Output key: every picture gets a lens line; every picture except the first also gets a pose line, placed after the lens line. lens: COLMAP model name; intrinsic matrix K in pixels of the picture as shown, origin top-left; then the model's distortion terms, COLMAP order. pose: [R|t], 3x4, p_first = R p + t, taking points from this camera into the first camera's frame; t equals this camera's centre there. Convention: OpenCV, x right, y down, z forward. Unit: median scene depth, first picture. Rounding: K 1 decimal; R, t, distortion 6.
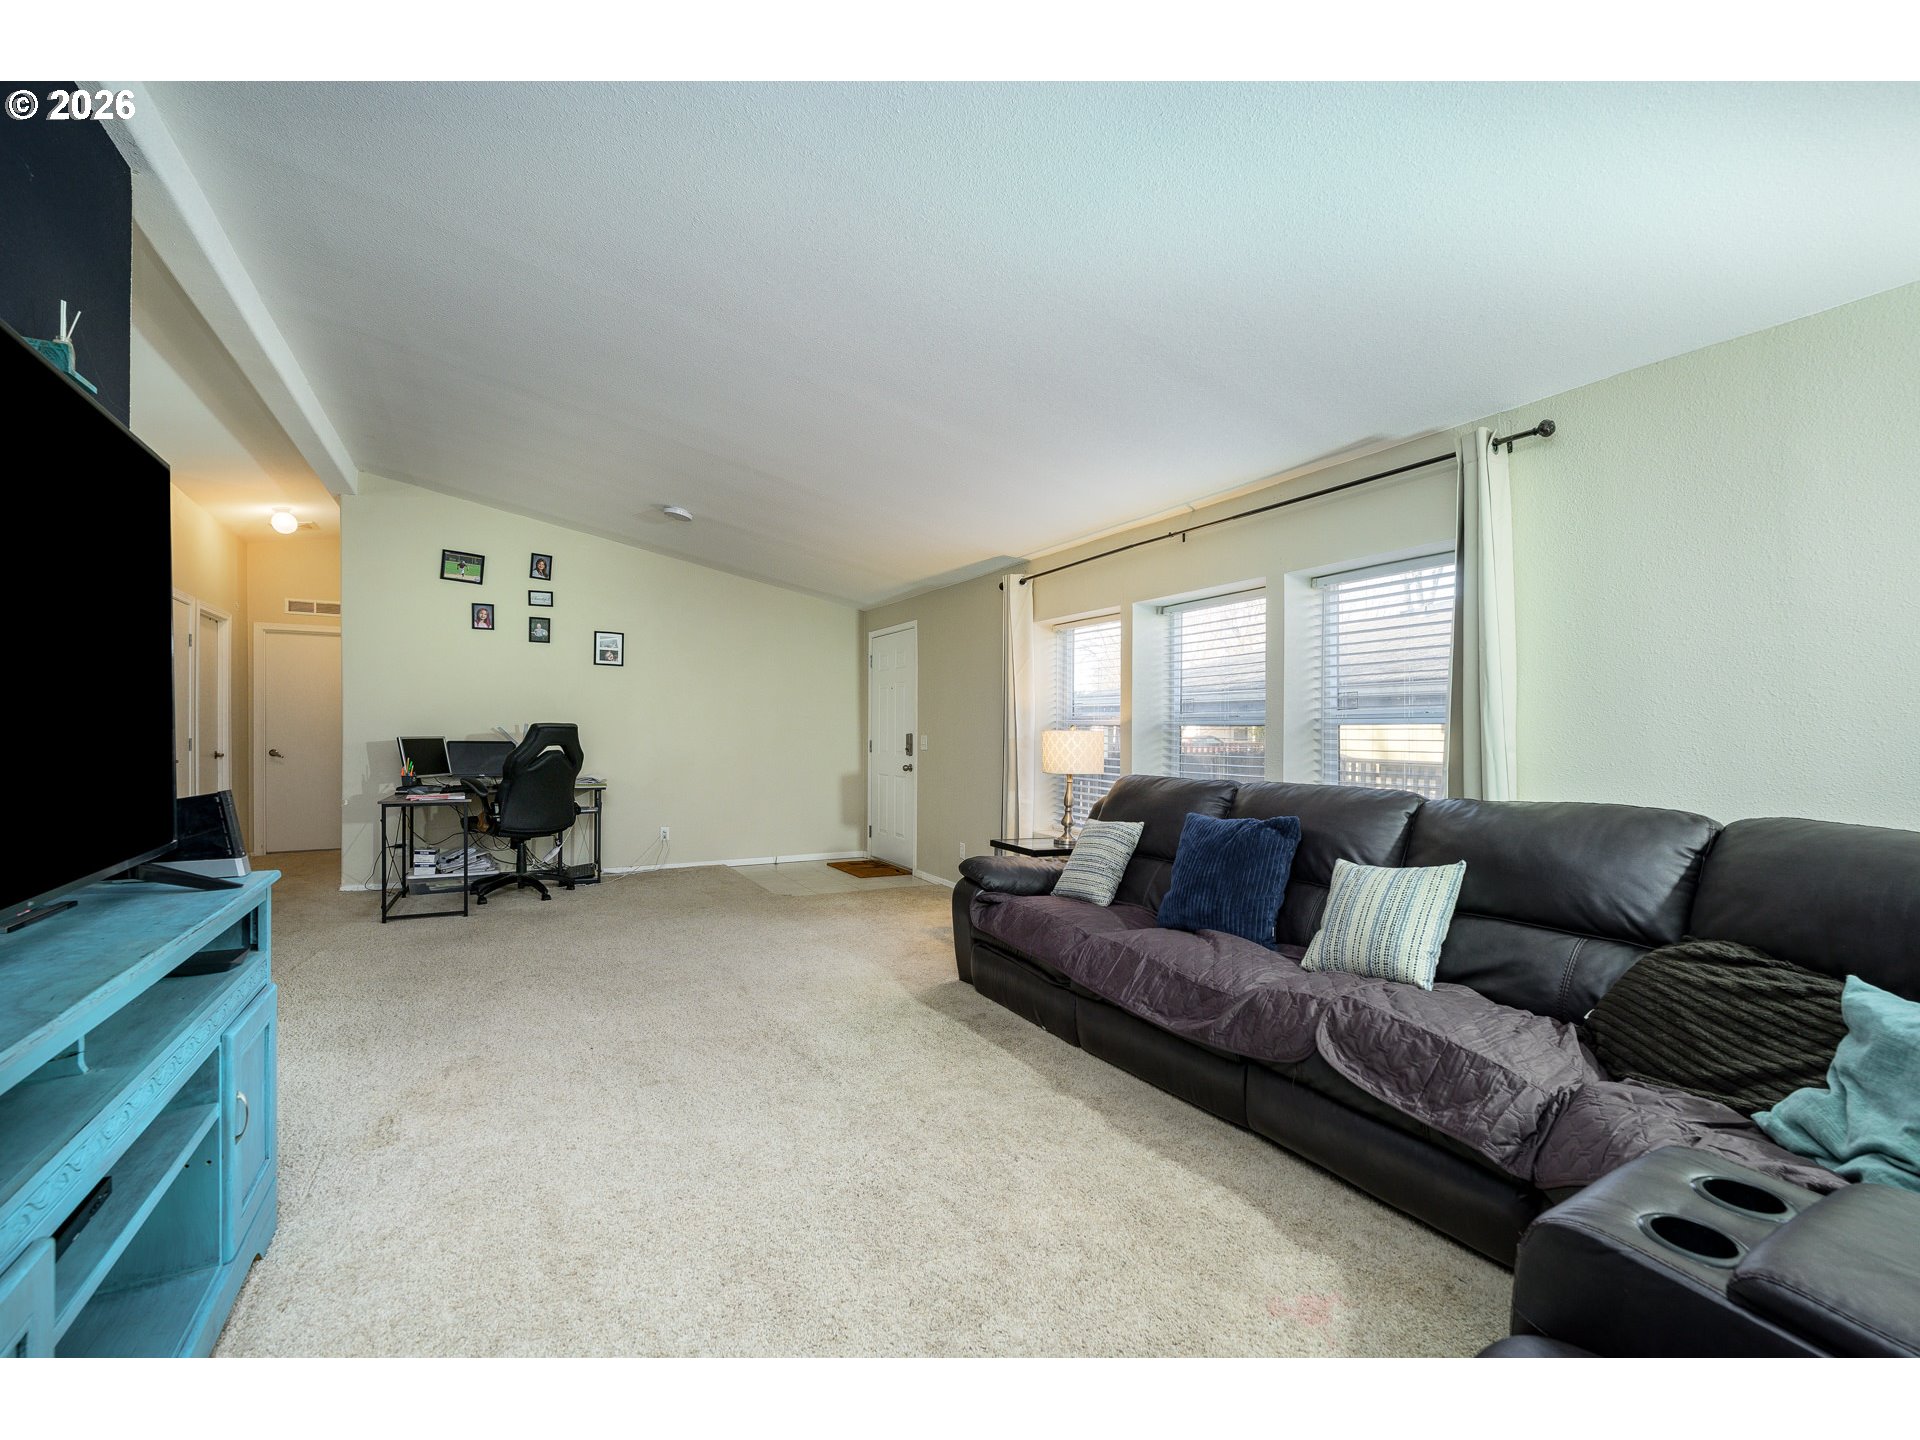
lens RADIAL K [[830.3, 0, 977.3], [0, 830.3, 738.4], [0, 0, 1]] dist [0.001430, -0.003142]
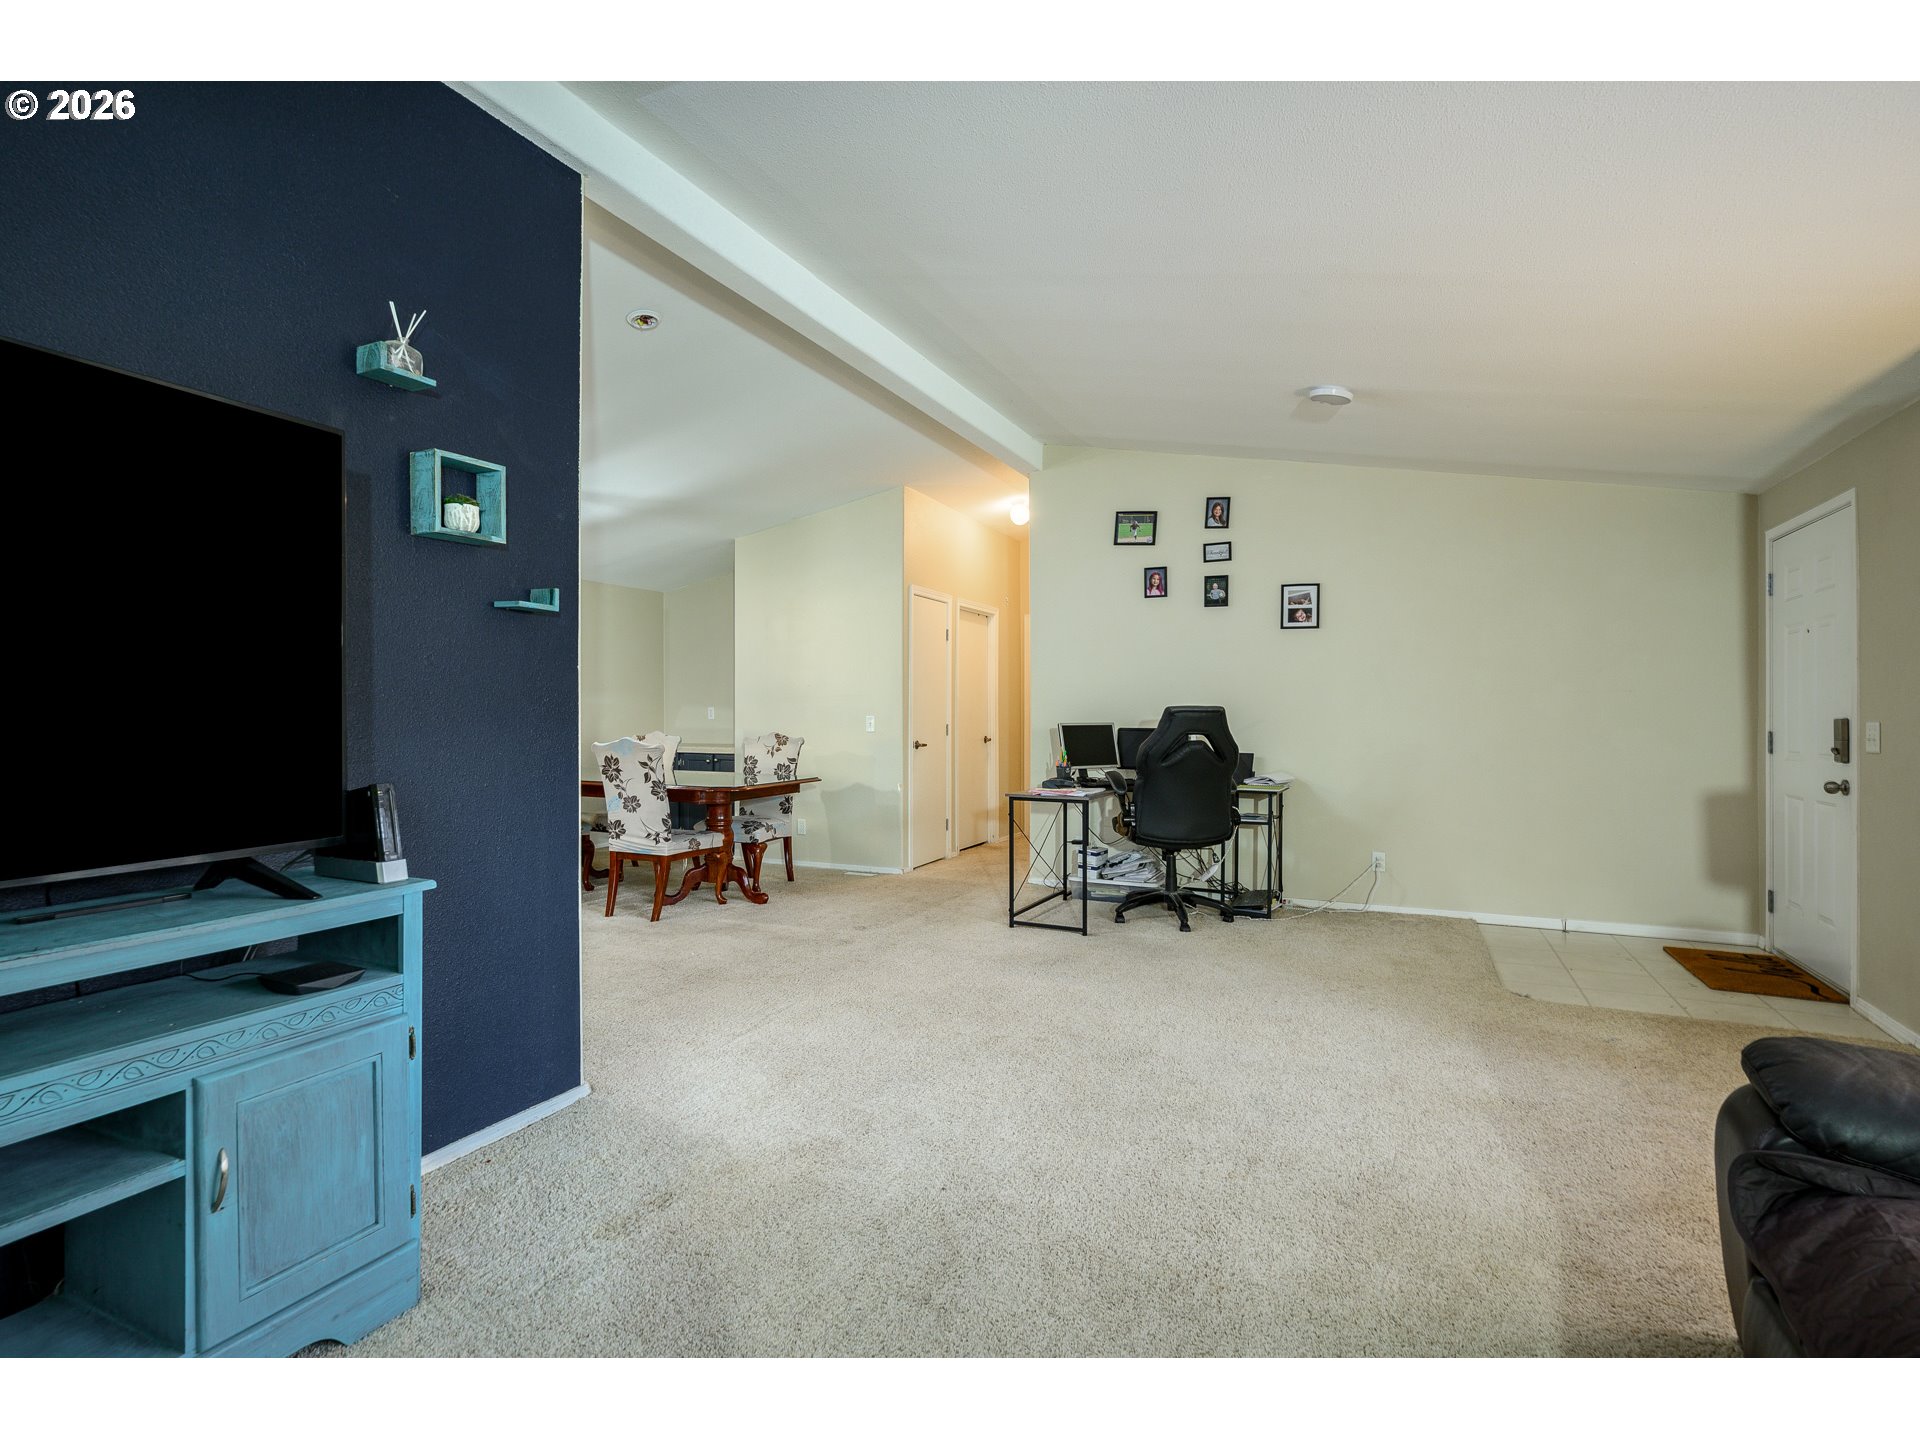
lens RADIAL K [[948.4, 0, 964.1], [0, 948.4, 713.0], [0, 0, 1]] dist [-0.005757, -0.000270]
pose [[0.582037, -0.006706, -0.813135, 0.081407], [-0.003452, 0.999937, -0.010718, -0.001414], [0.813155, 0.009045, 0.581977, 0.274775]]
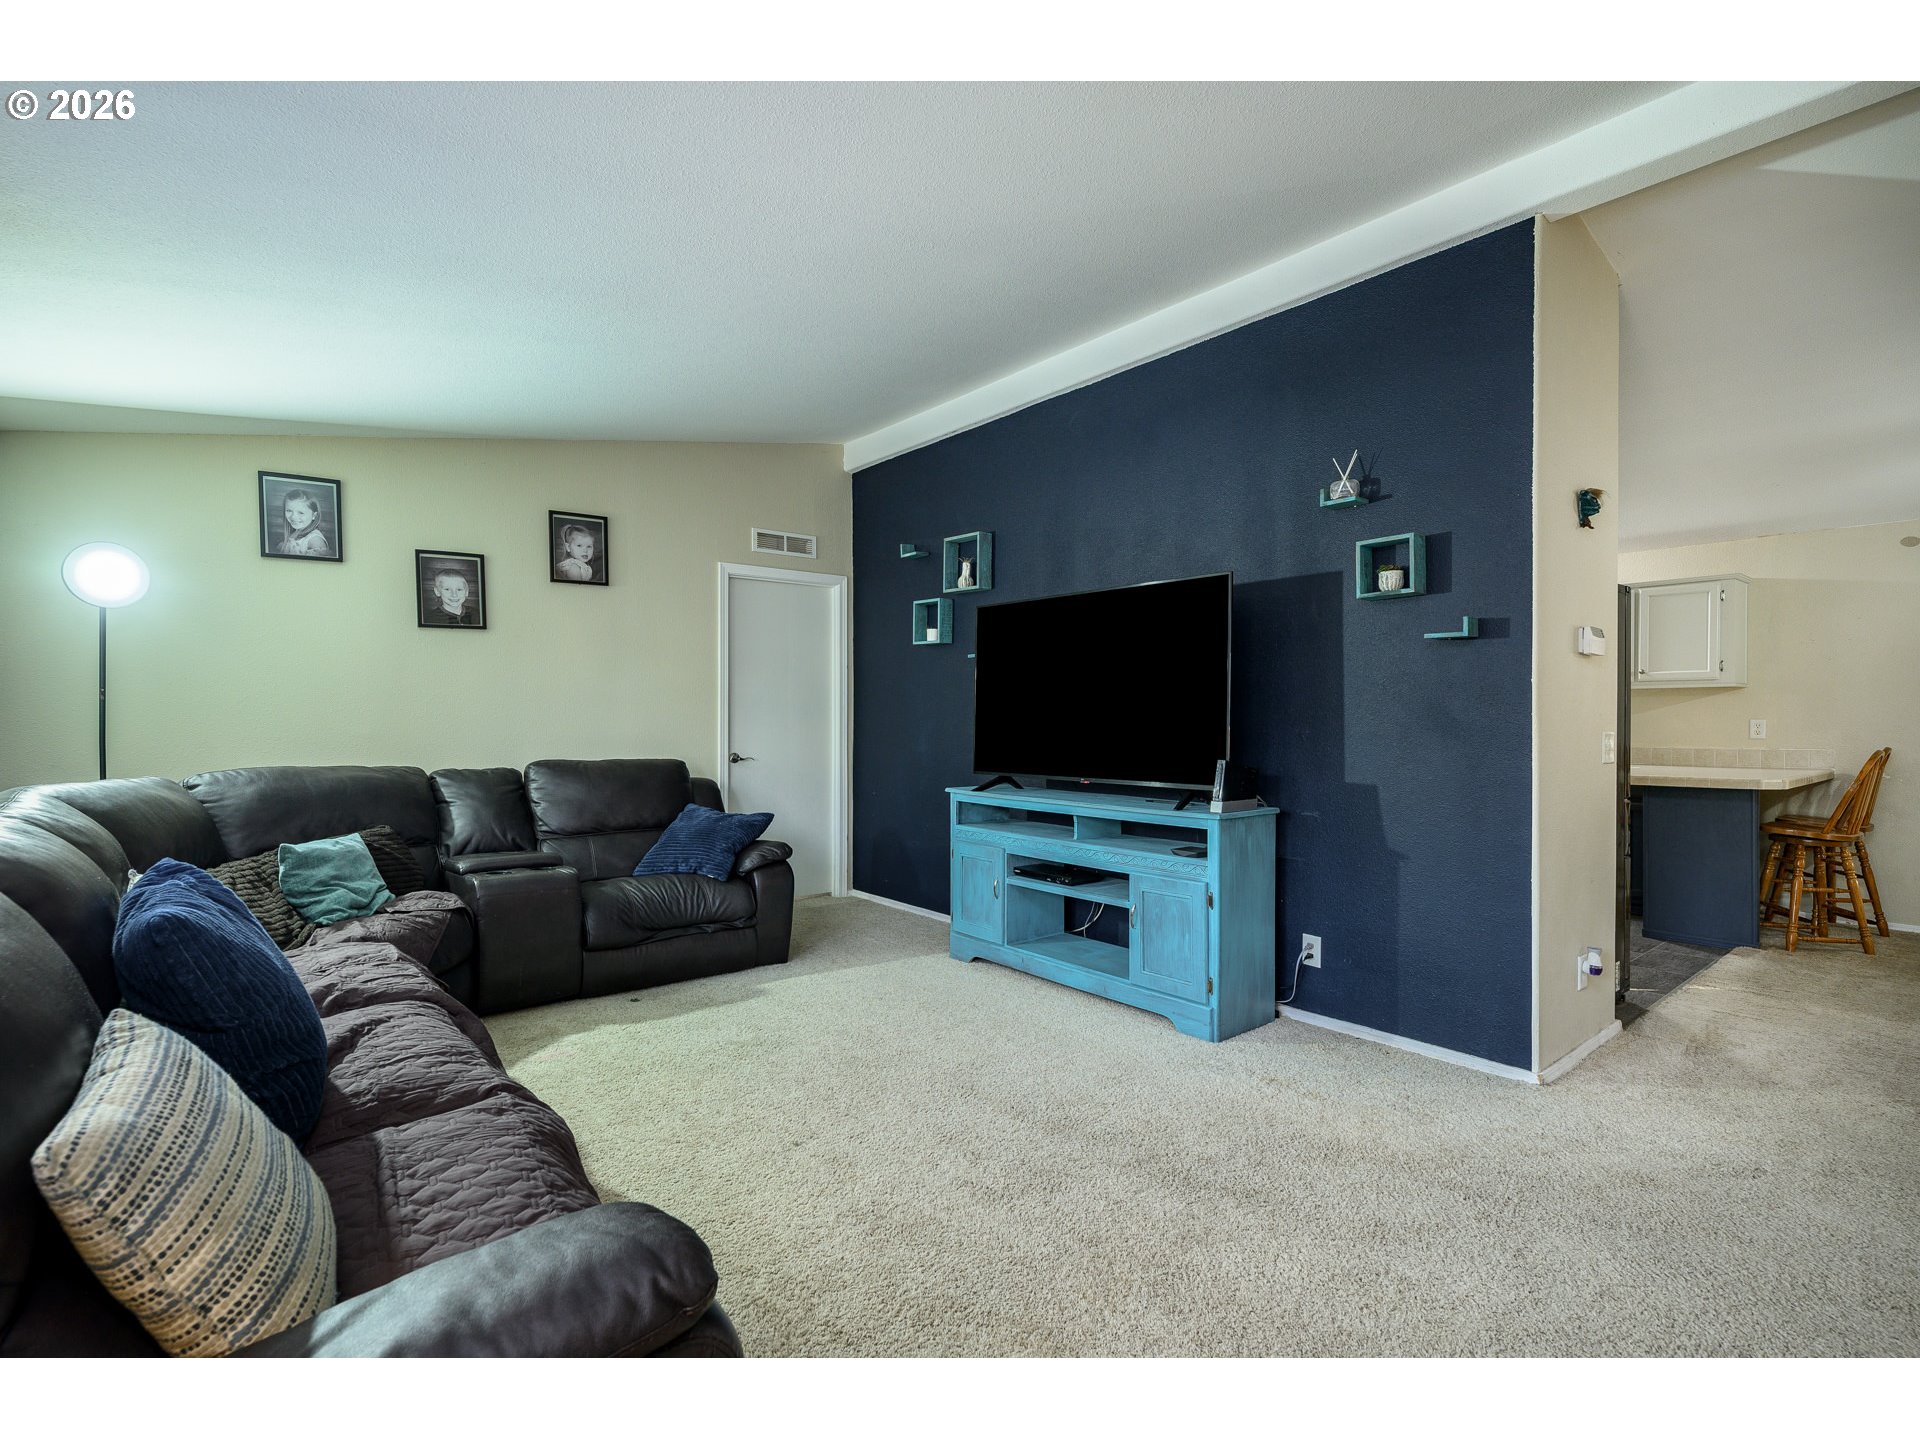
lens RADIAL K [[909.7, 0, 960.3], [0, 909.7, 726.3], [0, 0, 1]] dist [-0.000425, -0.000238]
pose [[-0.987493, -0.007998, -0.157461, -0.034257], [-0.010630, 0.999817, 0.015880, -0.008101], [0.157306, 0.017355, -0.987397, 0.810143]]
